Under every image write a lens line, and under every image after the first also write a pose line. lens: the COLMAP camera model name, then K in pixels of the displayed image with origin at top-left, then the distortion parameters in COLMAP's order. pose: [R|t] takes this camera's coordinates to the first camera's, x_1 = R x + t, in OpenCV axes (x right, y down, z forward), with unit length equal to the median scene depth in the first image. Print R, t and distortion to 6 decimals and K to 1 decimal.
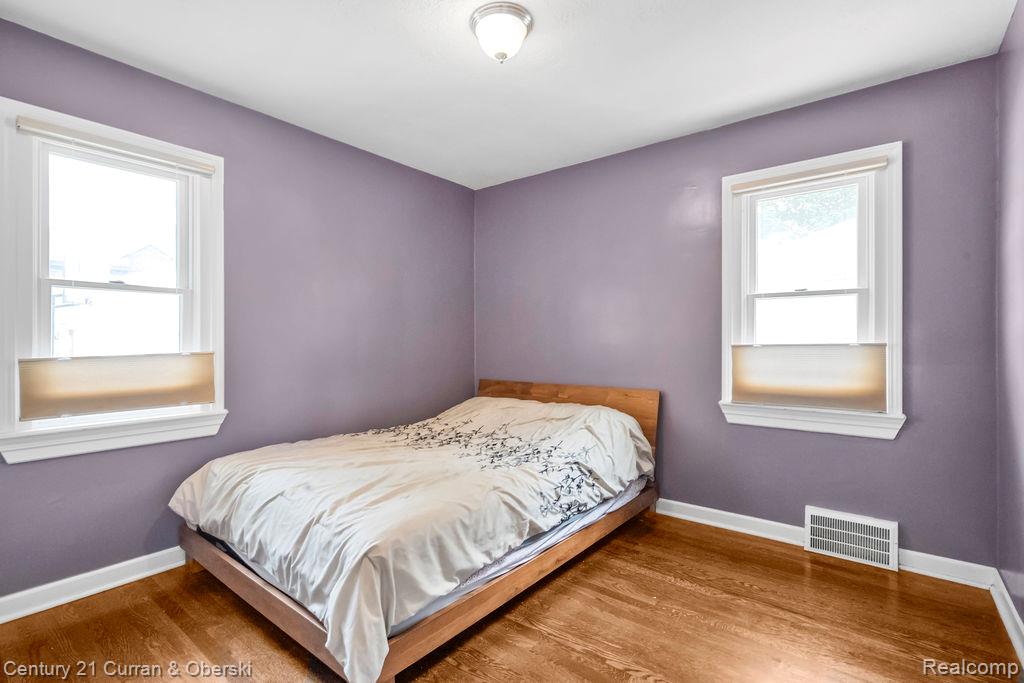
lens RADIAL K [[473.4, 0, 509.1], [0, 473.4, 340.1], [0, 0, 1]] dist [-0.034935, 0.012908]
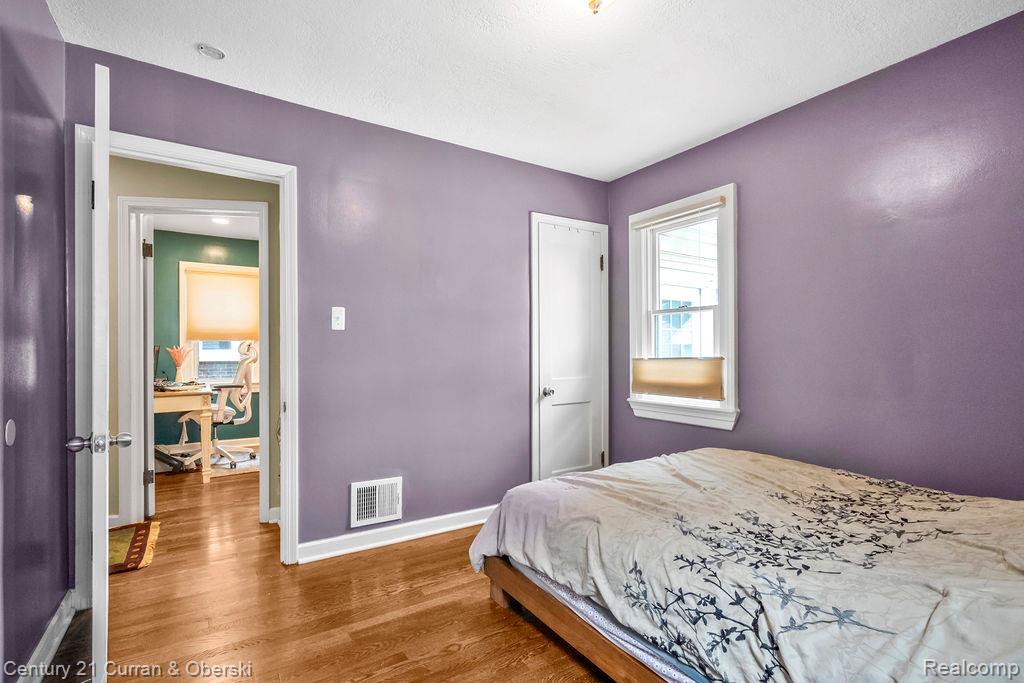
lens RADIAL K [[473.4, 0, 509.6], [0, 473.4, 348.9], [0, 0, 1]] dist [-0.034935, 0.012908]
pose [[-0.315400, -0.000077, -0.948959, 0.734597], [0.002995, 0.999995, -0.001077, 0.005765], [0.948954, -0.003182, -0.315398, 1.001427]]
